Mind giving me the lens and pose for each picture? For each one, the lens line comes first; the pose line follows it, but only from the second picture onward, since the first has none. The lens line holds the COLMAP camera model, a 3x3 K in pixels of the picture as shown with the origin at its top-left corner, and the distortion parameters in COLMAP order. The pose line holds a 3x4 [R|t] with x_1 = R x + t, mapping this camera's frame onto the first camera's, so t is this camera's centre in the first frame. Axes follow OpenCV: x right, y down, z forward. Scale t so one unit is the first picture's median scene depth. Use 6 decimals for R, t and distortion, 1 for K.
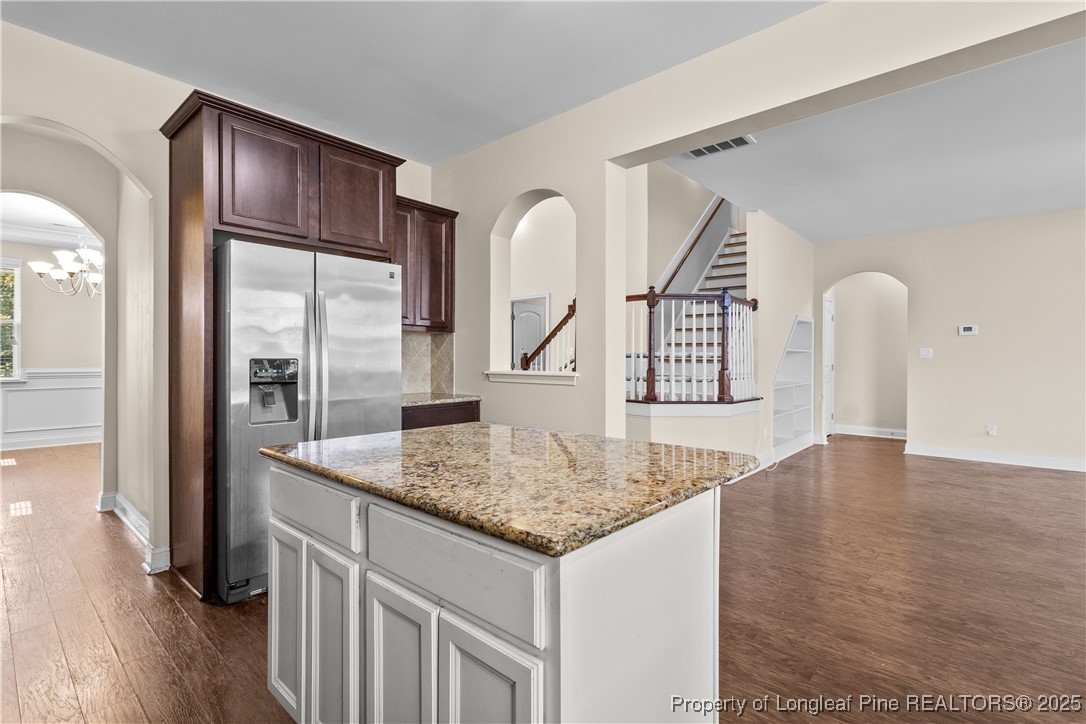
lens RADIAL K [[503.7, 0, 542.2], [0, 503.7, 359.2], [0, 0, 1]] dist [-0.000597, 0.000123]
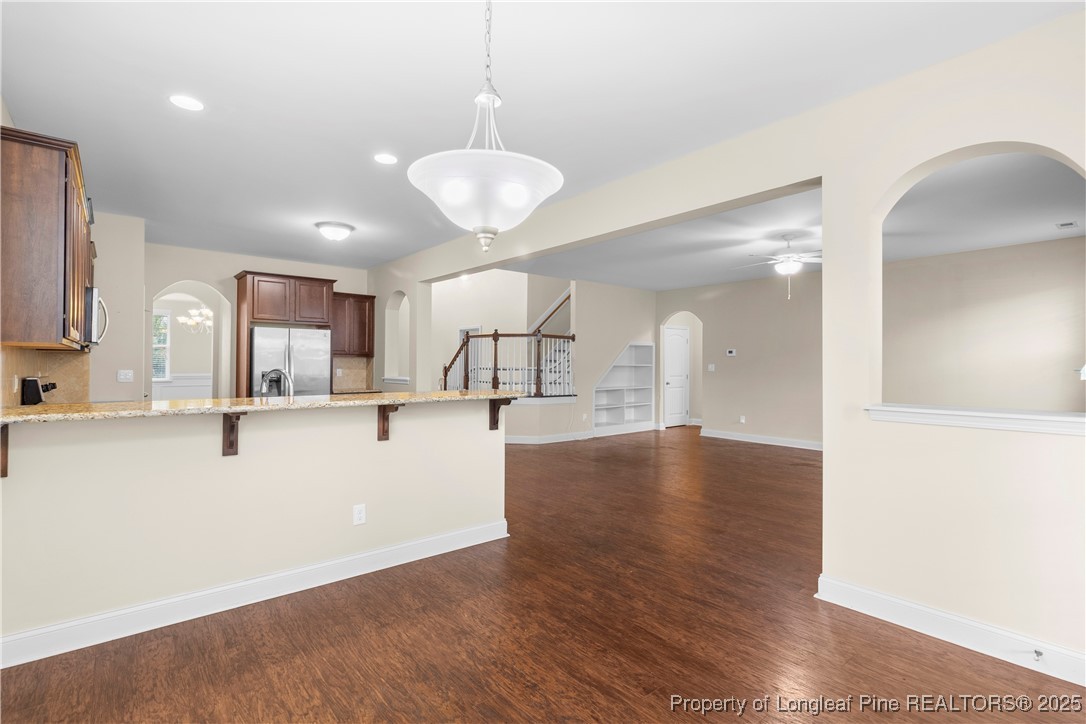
lens RADIAL K [[503.7, 0, 547.3], [0, 503.7, 363.3], [0, 0, 1]] dist [-0.000597, 0.000123]
pose [[0.990945, 0.006175, -0.134125, 0.620877], [-0.006101, 0.999981, 0.000965, -0.029350], [0.134129, -0.000138, 0.990964, -0.696864]]
